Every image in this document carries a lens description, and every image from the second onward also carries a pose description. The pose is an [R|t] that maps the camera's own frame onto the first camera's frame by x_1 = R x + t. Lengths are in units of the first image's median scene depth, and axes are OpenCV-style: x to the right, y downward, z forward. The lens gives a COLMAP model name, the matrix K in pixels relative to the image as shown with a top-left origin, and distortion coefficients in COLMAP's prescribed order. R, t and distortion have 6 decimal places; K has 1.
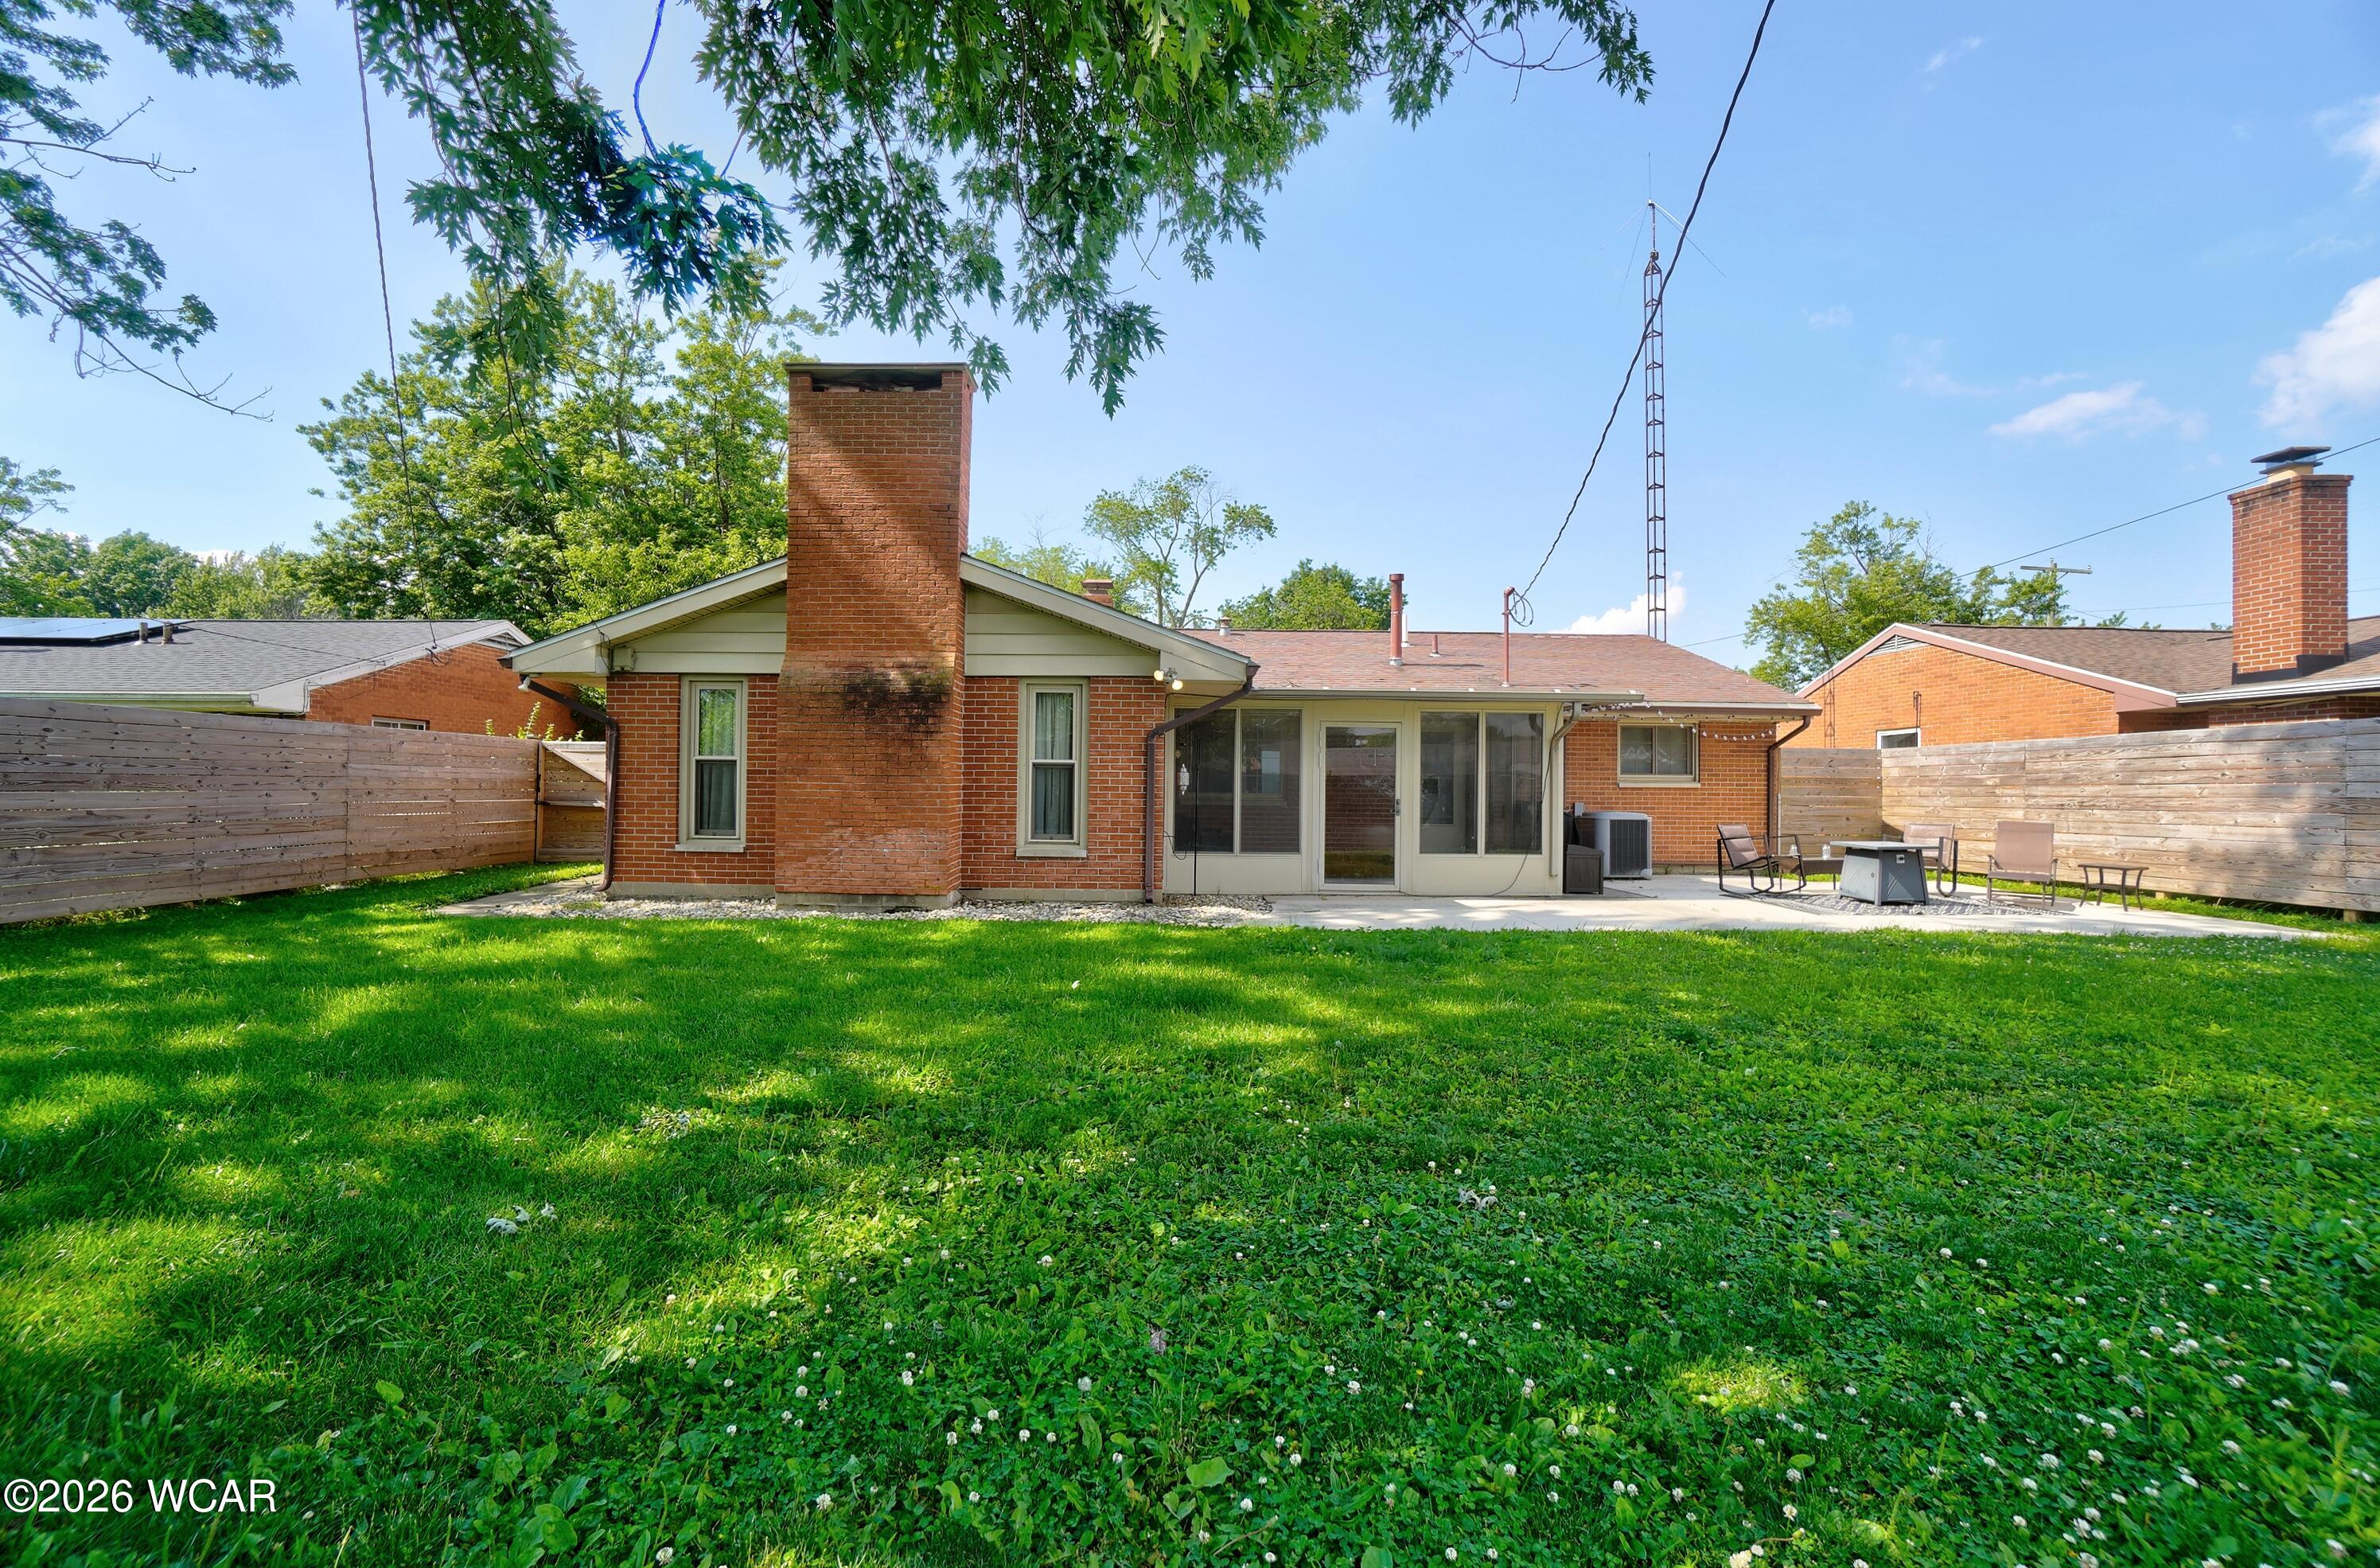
lens RADIAL K [[1039.1, 0, 1160.8], [0, 1039.1, 788.1], [0, 0, 1]] dist [-0.058497, 0.019971]
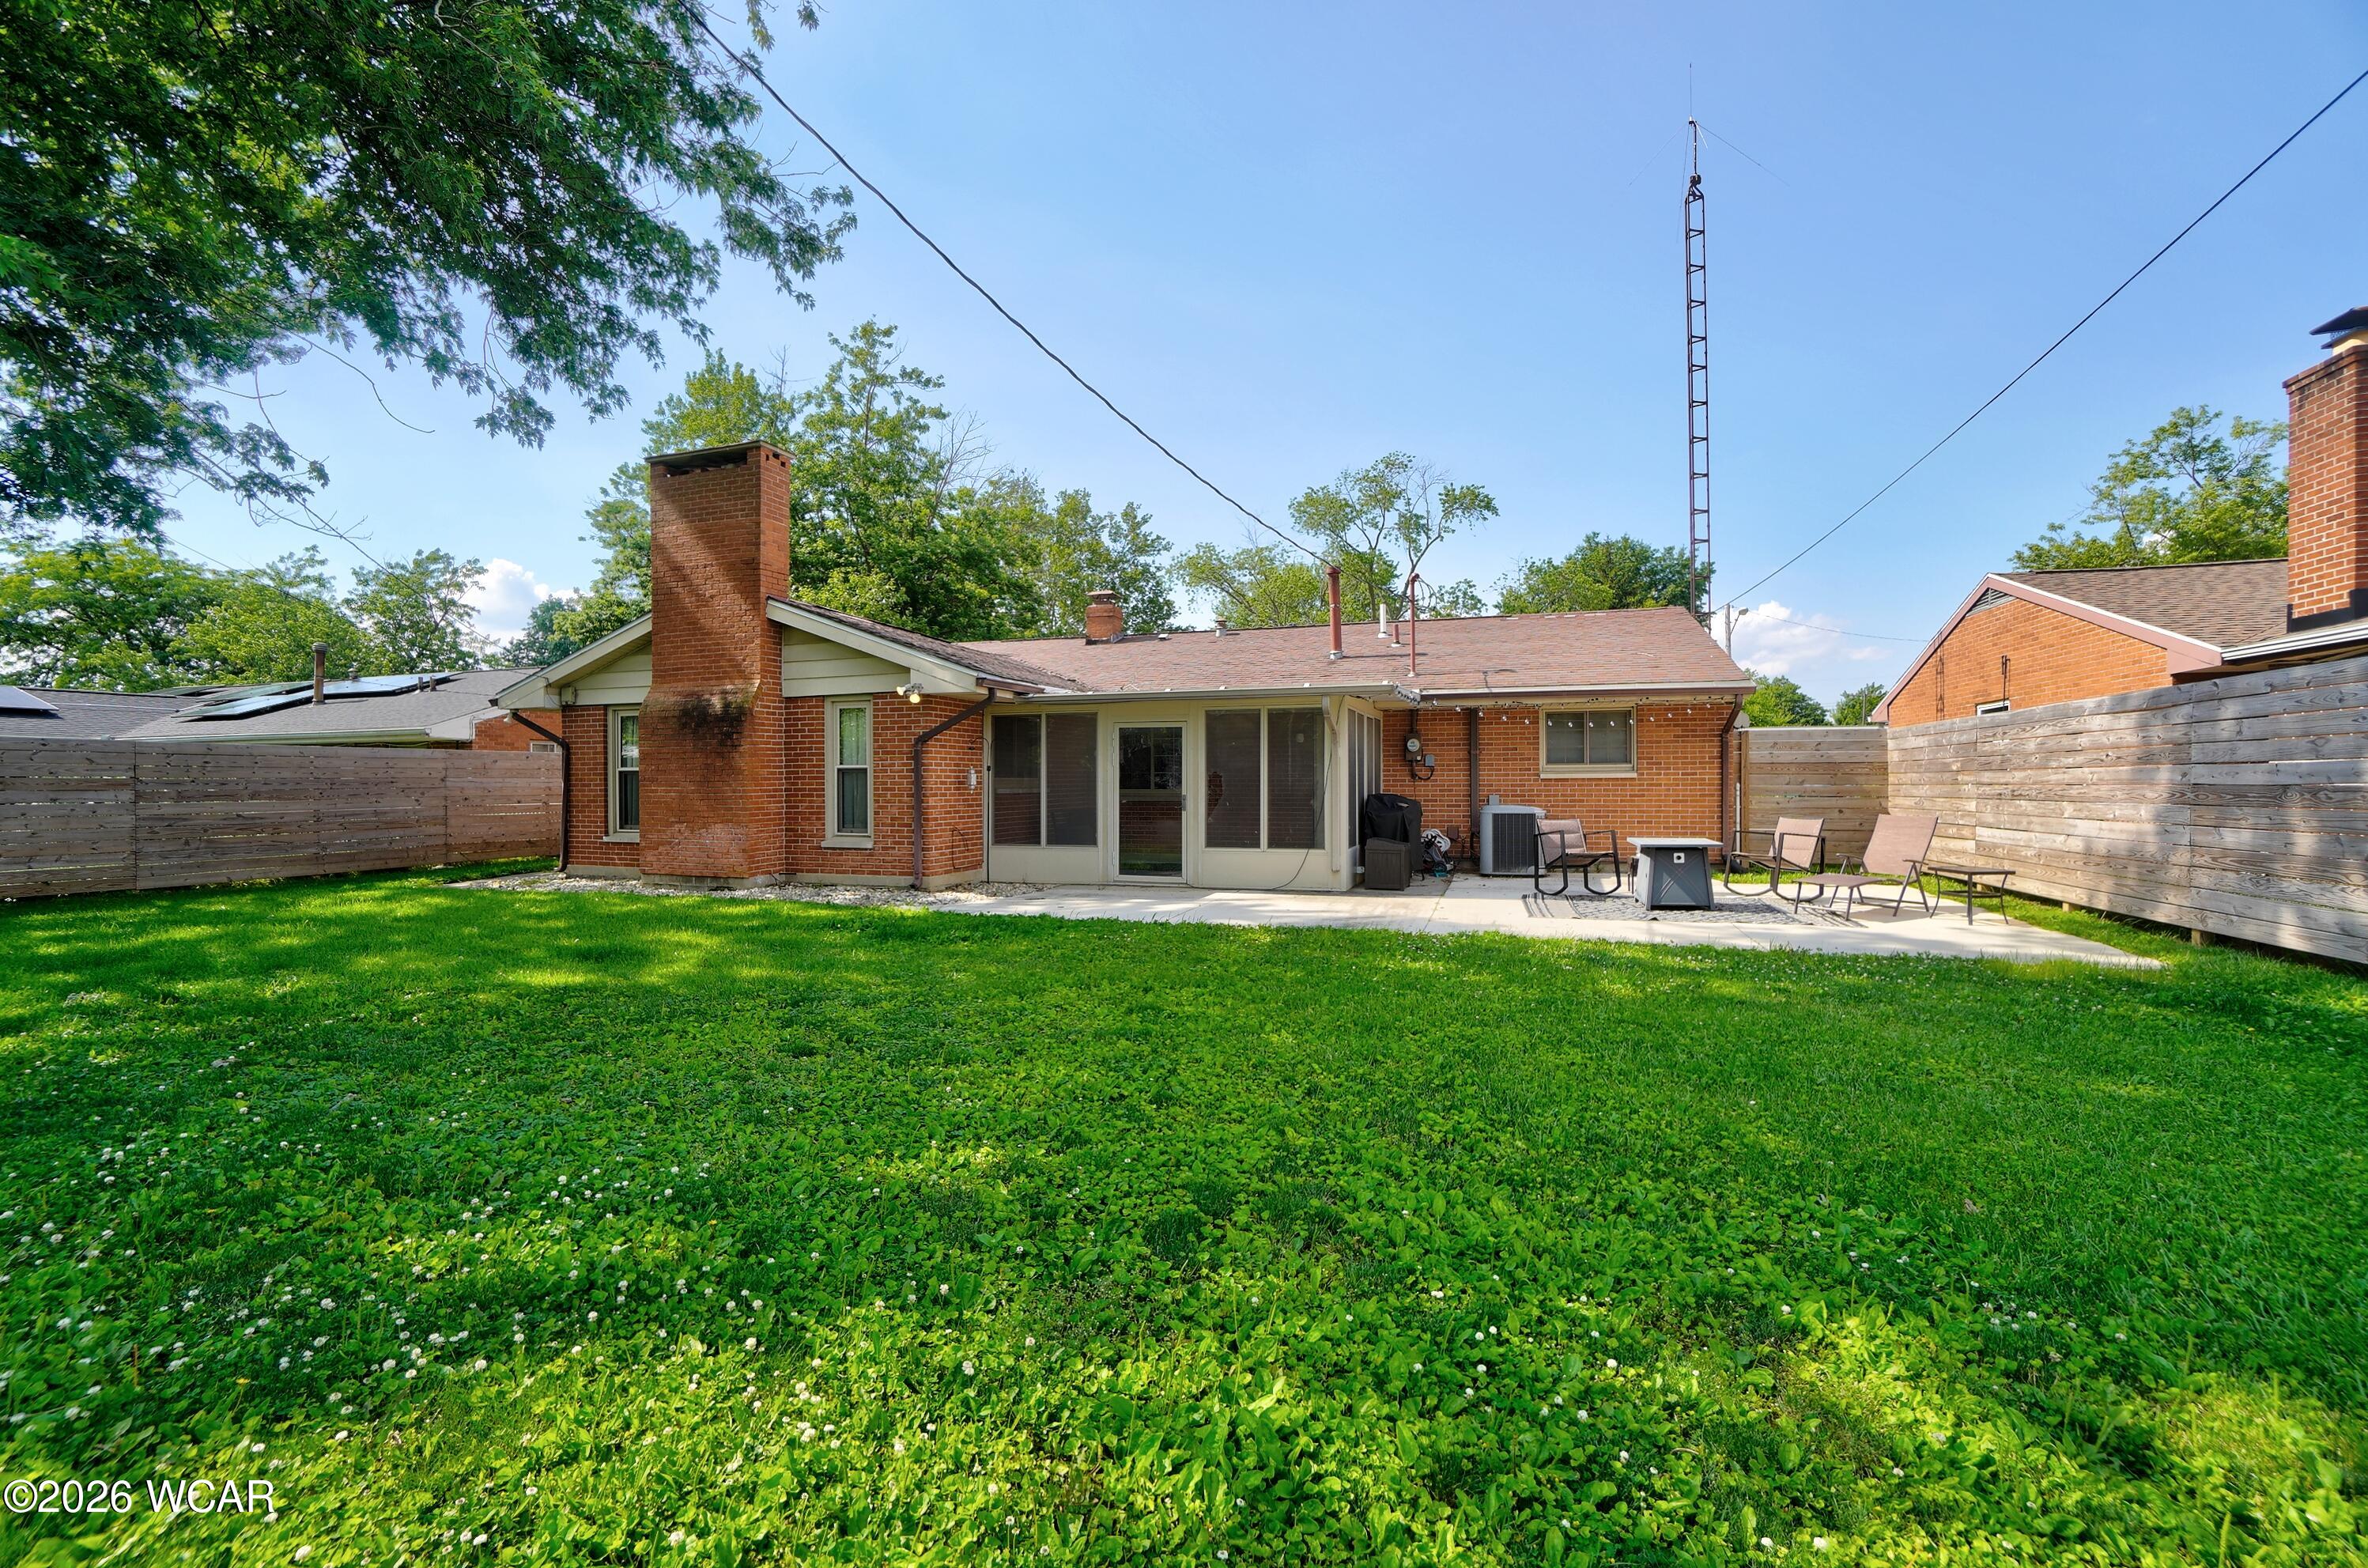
lens RADIAL K [[1033.8, 0, 1154.9], [0, 1033.8, 788.1], [0, 0, 1]] dist [-0.058497, 0.019971]
pose [[0.944788, -0.011741, -0.327471, 0.541811], [0.013802, 0.999897, 0.003971, -0.000989], [0.327391, -0.008272, 0.944853, 0.008783]]
